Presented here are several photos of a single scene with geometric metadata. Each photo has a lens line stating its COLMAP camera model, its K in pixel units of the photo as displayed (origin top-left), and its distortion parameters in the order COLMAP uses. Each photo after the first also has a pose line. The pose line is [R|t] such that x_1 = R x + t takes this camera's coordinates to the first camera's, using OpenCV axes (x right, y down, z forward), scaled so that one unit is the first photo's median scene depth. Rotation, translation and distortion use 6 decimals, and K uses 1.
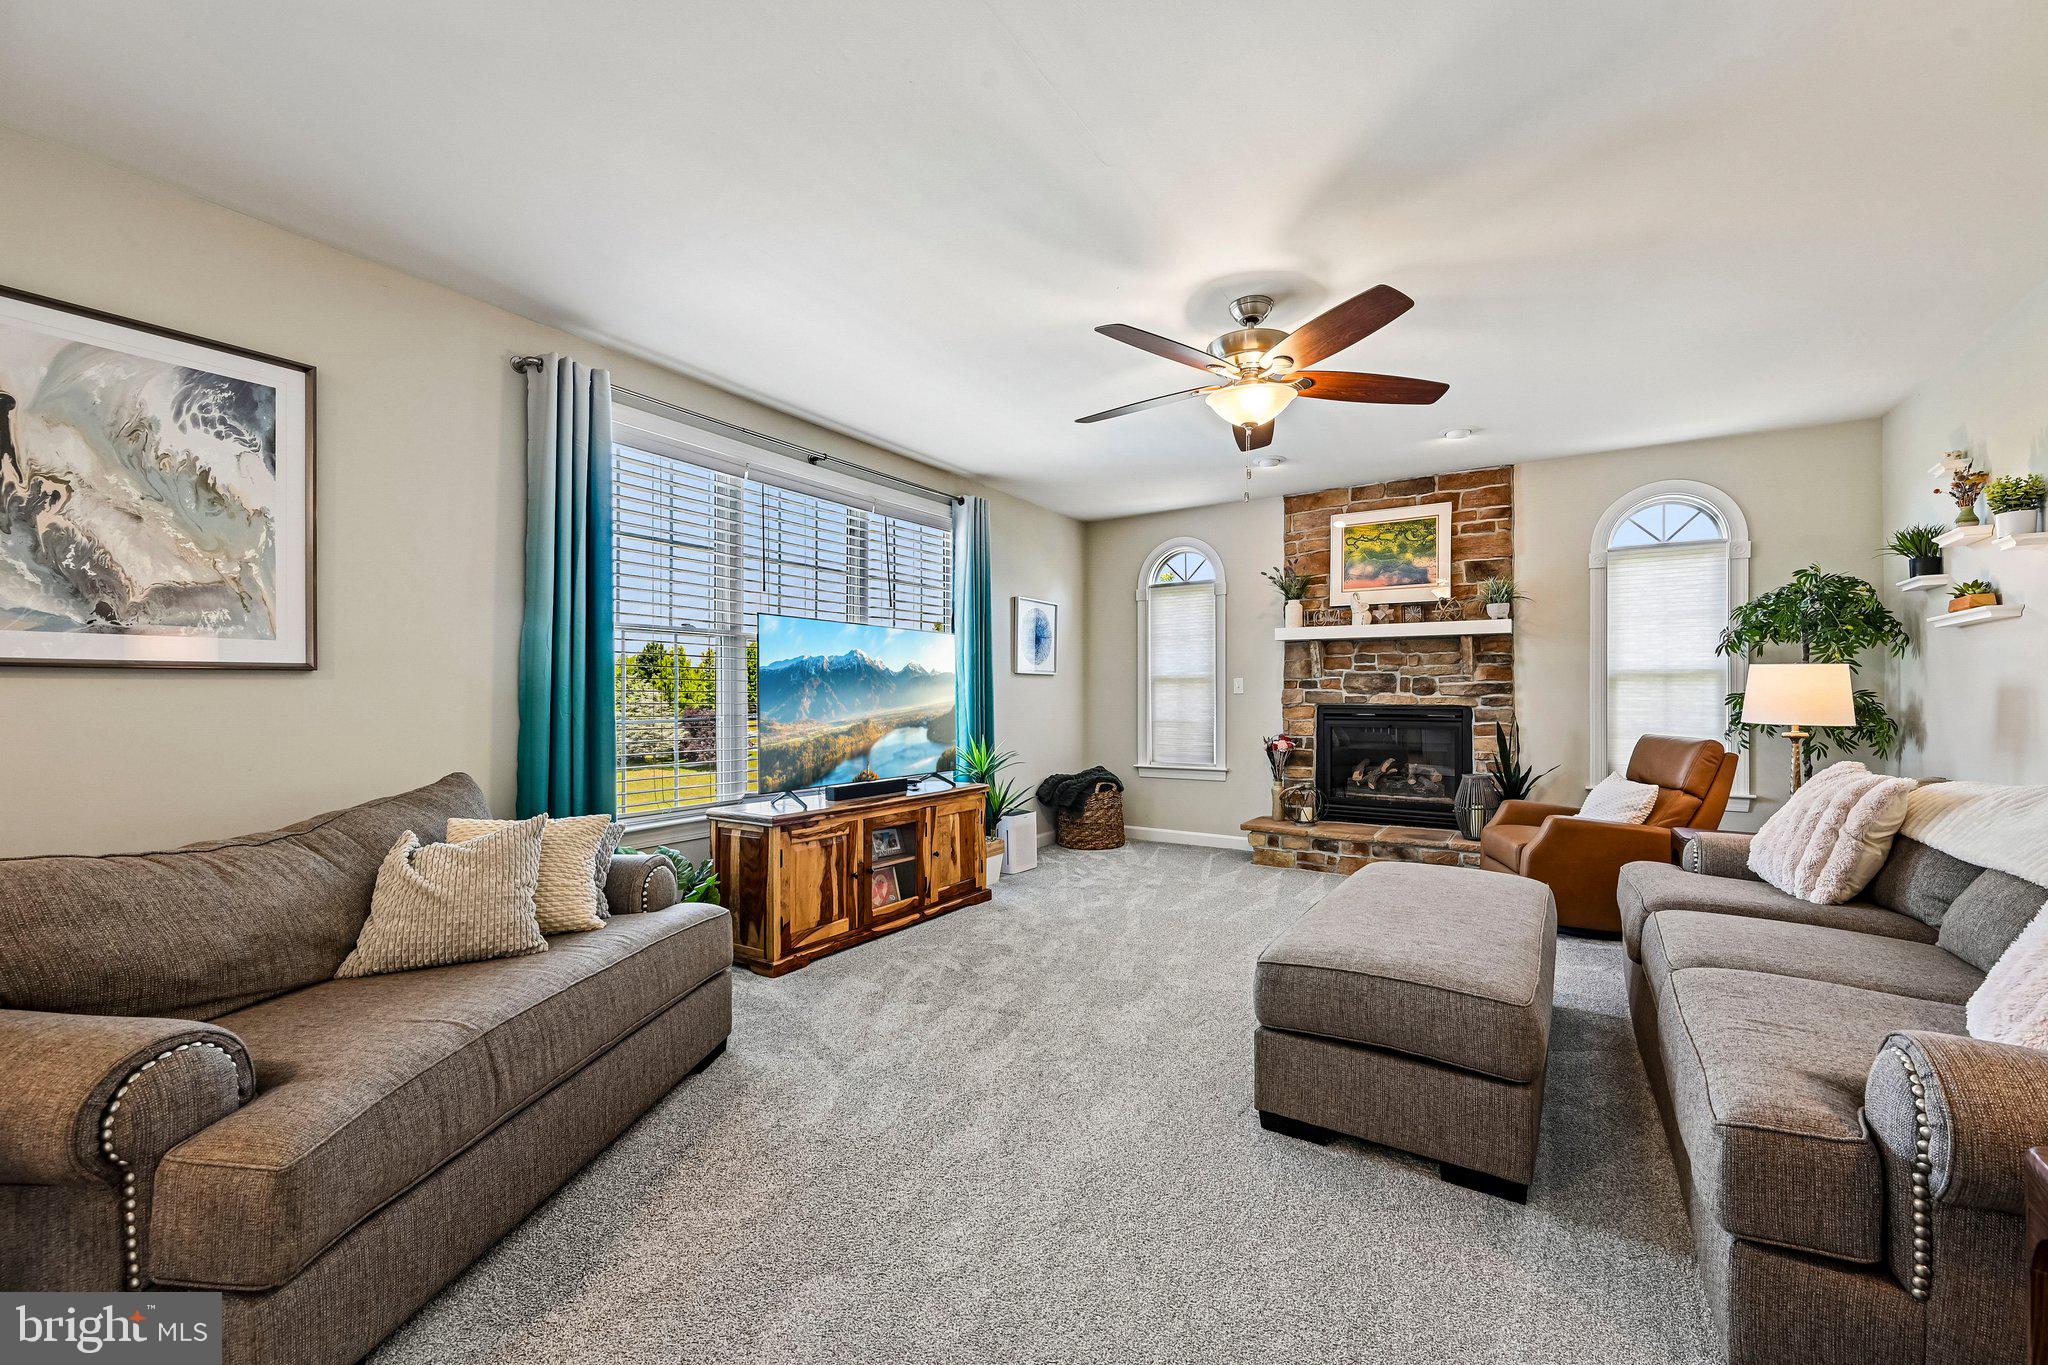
lens RADIAL K [[803.7, 0, 1032.8], [0, 803.7, 689.7], [0, 0, 1]] dist [-0.002828, 0.000620]
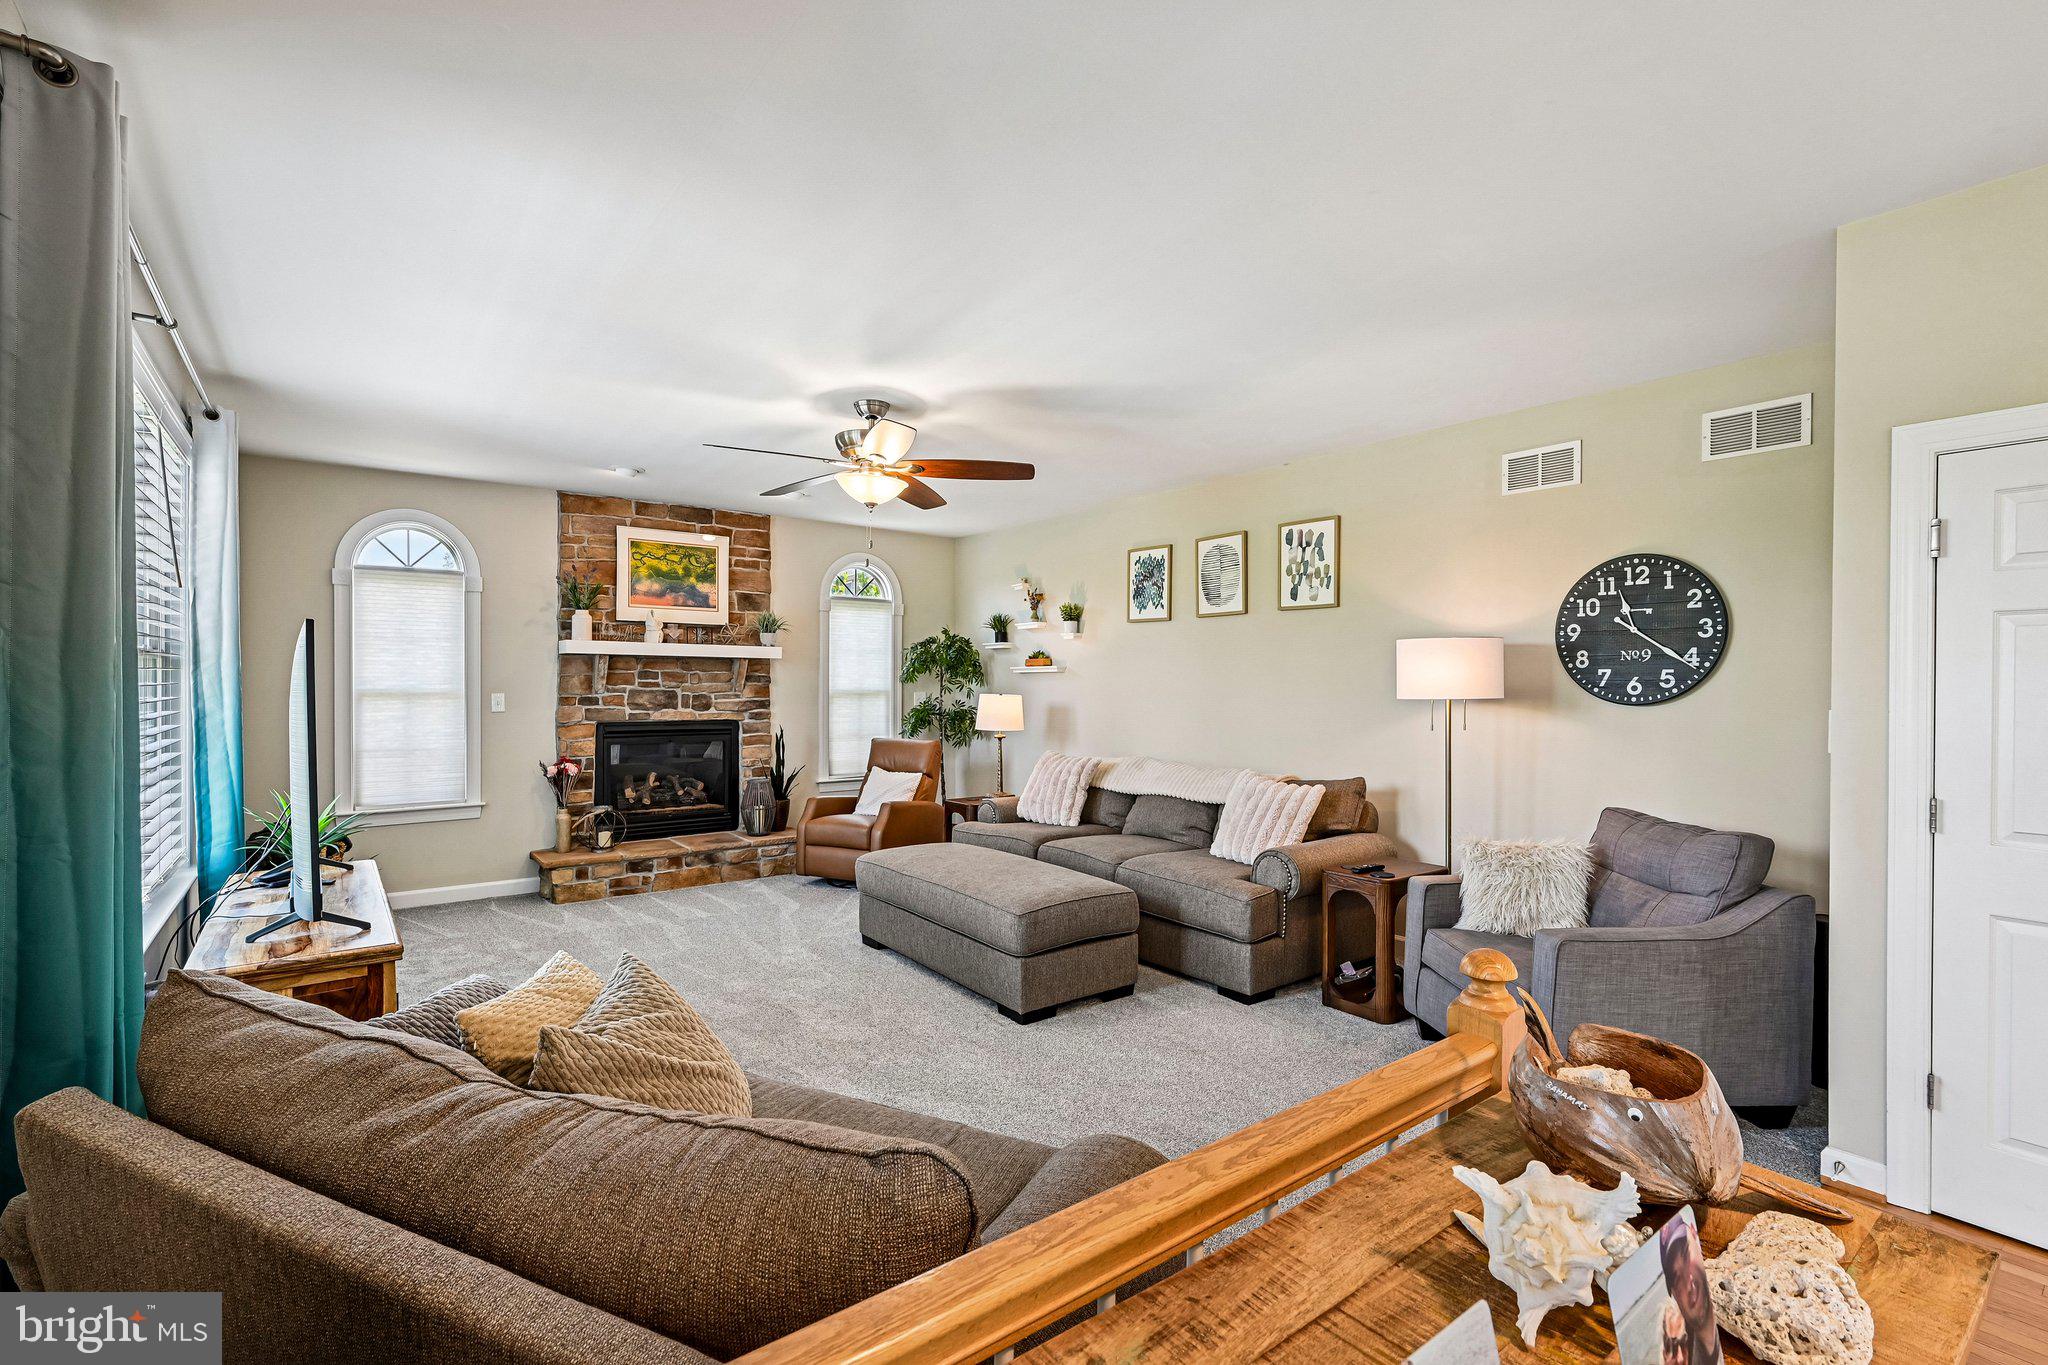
lens RADIAL K [[921.9, 0, 1028.1], [0, 921.9, 691.6], [0, 0, 1]] dist [-0.000468, -0.000115]
pose [[0.335876, -0.005300, 0.941891, -0.557155], [-0.009936, 0.999909, 0.009170, -0.036562], [-0.941854, -0.012438, 0.335793, 0.181749]]
